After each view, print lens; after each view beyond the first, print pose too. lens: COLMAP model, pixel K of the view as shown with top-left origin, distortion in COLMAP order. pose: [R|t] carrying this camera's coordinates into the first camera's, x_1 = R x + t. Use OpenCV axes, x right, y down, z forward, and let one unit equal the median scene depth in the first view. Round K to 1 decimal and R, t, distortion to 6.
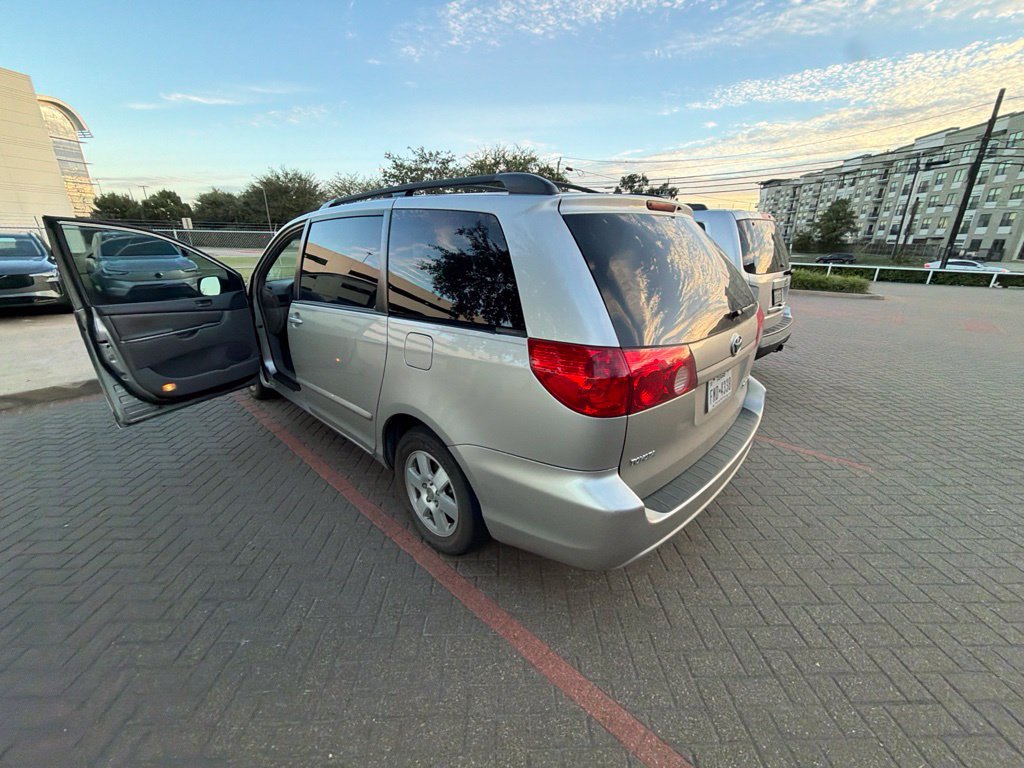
lens RADIAL K [[413.3, 0, 515.7], [0, 413.3, 383.8], [0, 0, 1]] dist [-0.002027, -0.000007]
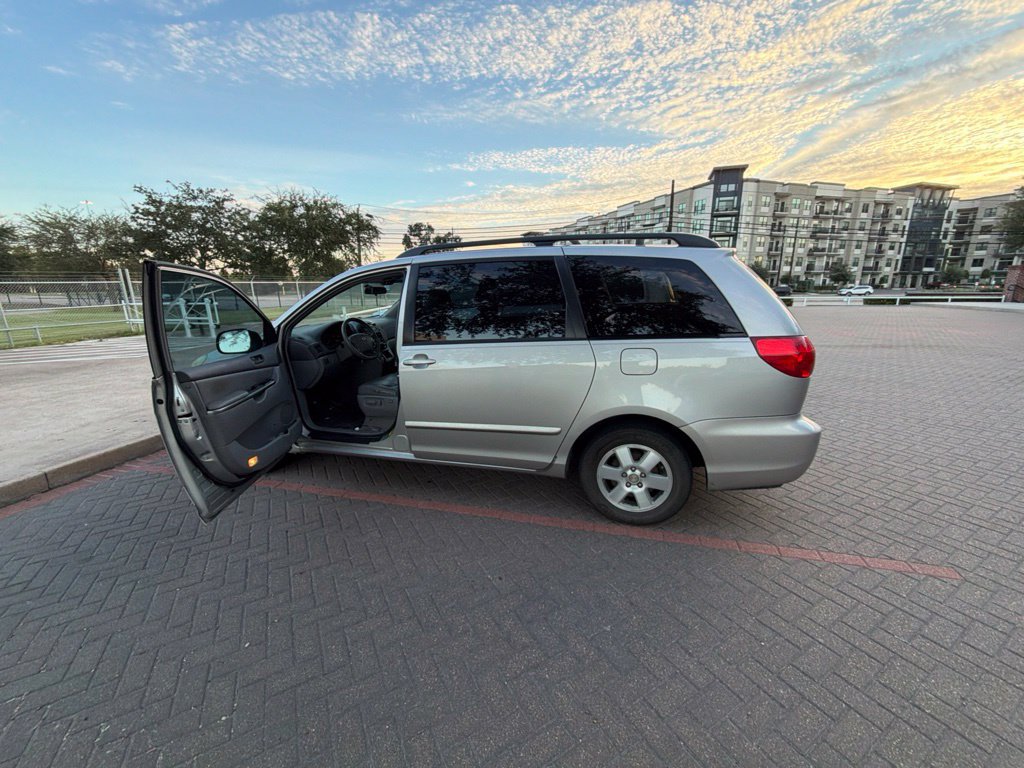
lens RADIAL K [[413.3, 0, 523.0], [0, 413.3, 380.8], [0, 0, 1]] dist [-0.002027, -0.000007]
pose [[0.876784, -0.132626, 0.462235, -0.063575], [0.179897, 0.981884, -0.059509, -0.000297], [-0.445968, 0.135332, 0.884759, 0.001288]]
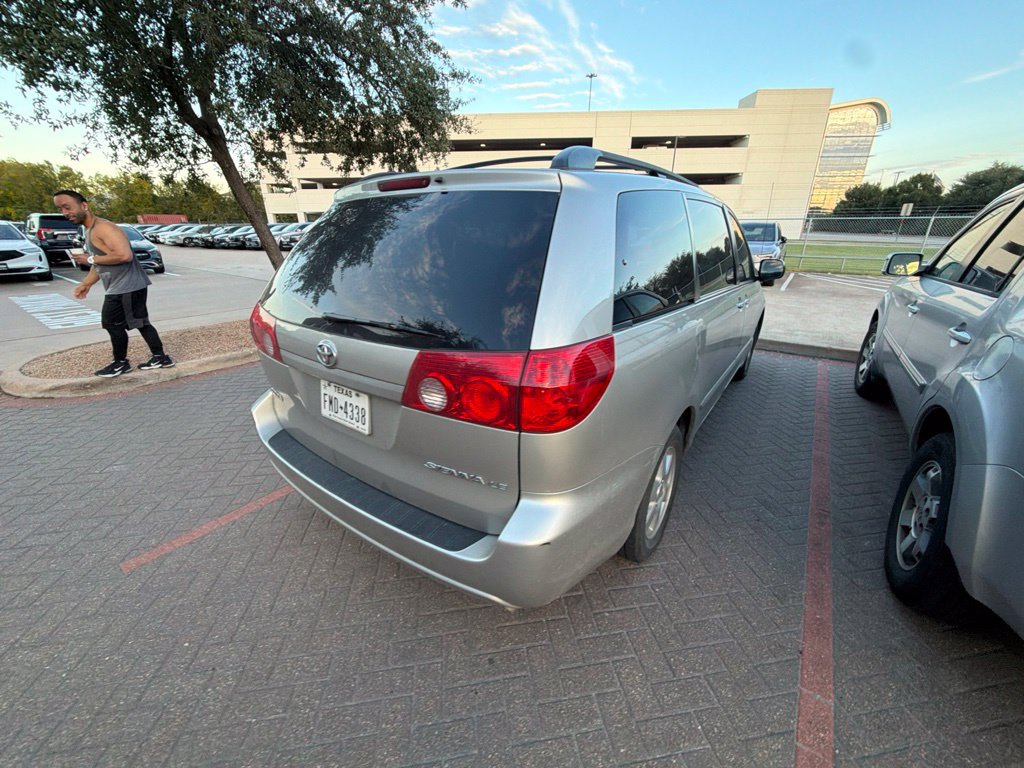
lens RADIAL K [[413.3, 0, 509.0], [0, 413.3, 380.6], [0, 0, 1]] dist [-0.002027, -0.000007]
pose [[0.124121, 0.338230, -0.932842, 0.075937], [-0.320035, 0.903518, 0.285015, -0.022391], [0.939240, 0.263165, 0.220391, 0.066570]]
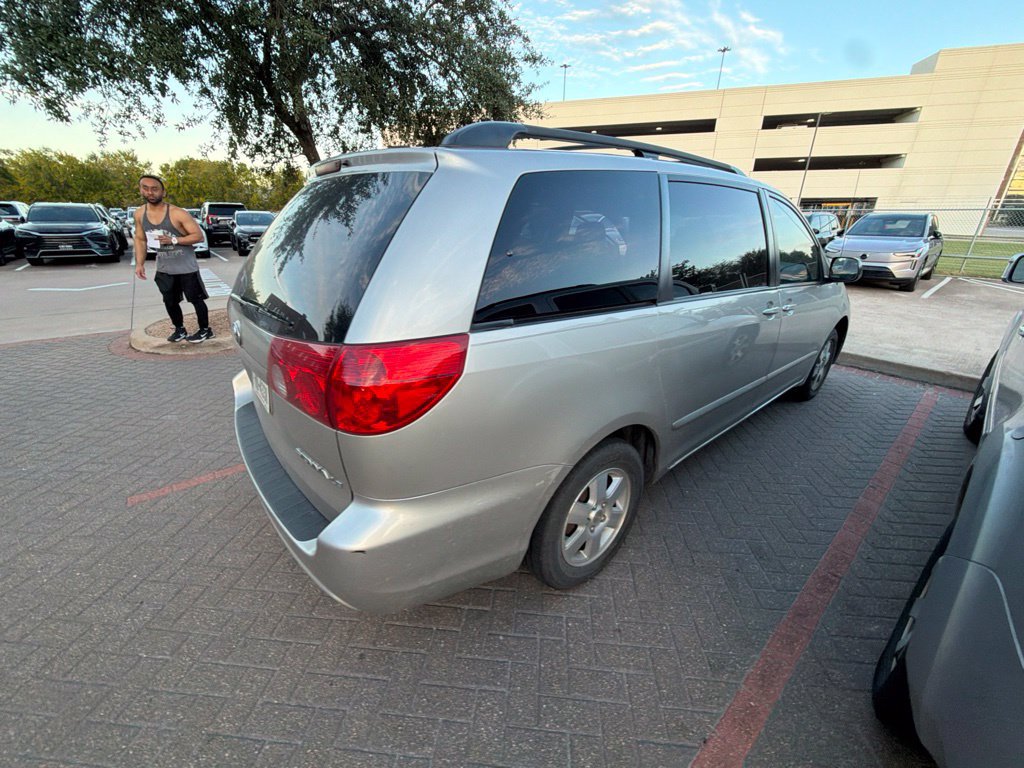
lens RADIAL K [[413.3, 0, 507.1], [0, 413.3, 379.7], [0, 0, 1]] dist [-0.002027, -0.000007]
pose [[-0.124897, 0.356345, -0.925969, 0.072255], [-0.328781, 0.865681, 0.377491, -0.029293], [0.936111, 0.351589, 0.009039, 0.087868]]
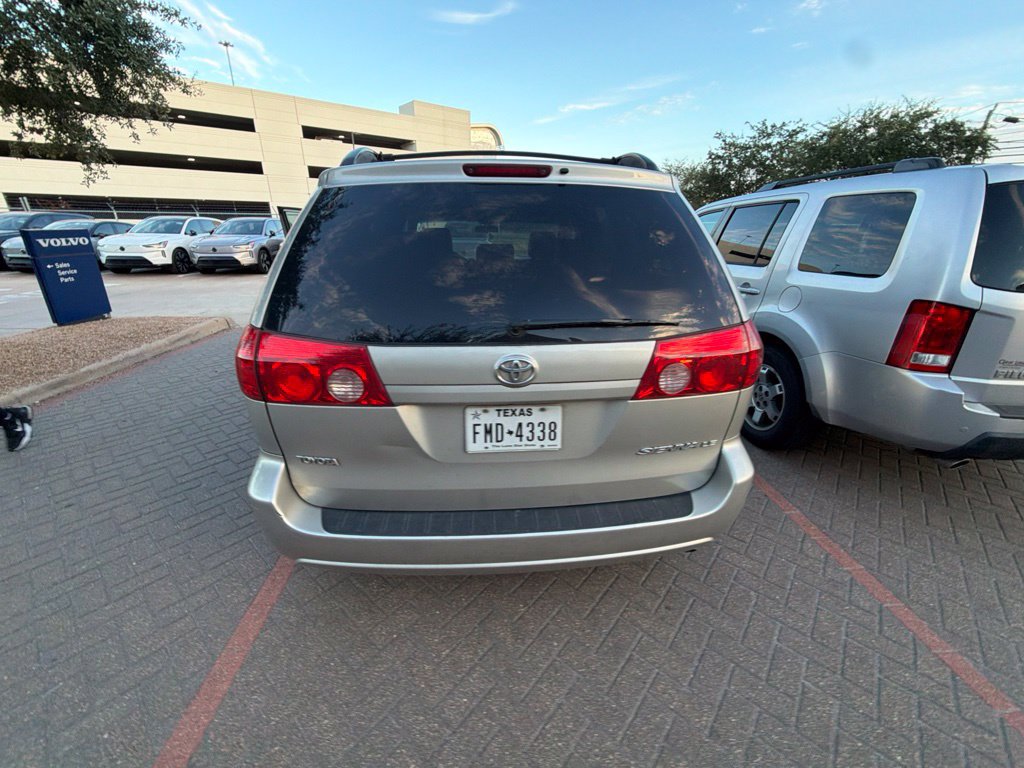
lens RADIAL K [[413.3, 0, 510.9], [0, 413.3, 382.3], [0, 0, 1]] dist [-0.002027, -0.000007]
pose [[0.739765, 0.241855, -0.627896, 0.053460], [-0.227274, 0.968138, 0.105146, -0.008255], [0.633320, 0.064921, 0.771162, 0.026799]]
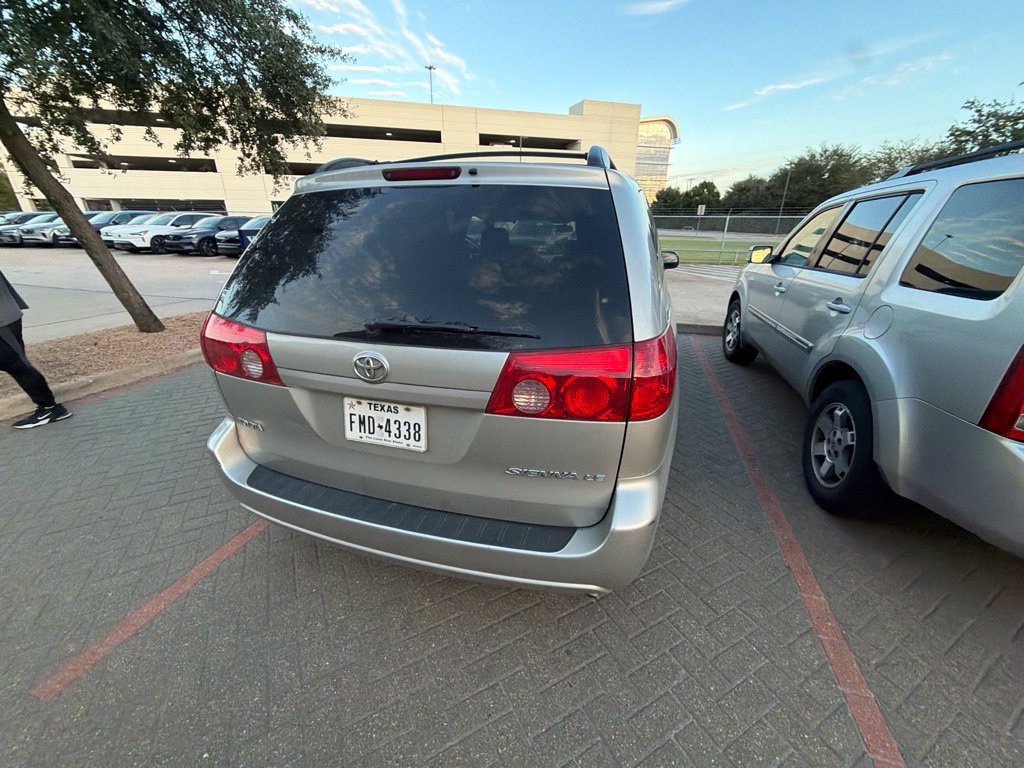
lens RADIAL K [[413.3, 0, 510.1], [0, 413.3, 382.2], [0, 0, 1]] dist [-0.002027, -0.000007]
pose [[0.446561, 0.320333, -0.835446, 0.069347], [-0.296462, 0.933946, 0.199636, -0.016049], [0.844212, 0.158528, 0.512031, 0.047920]]
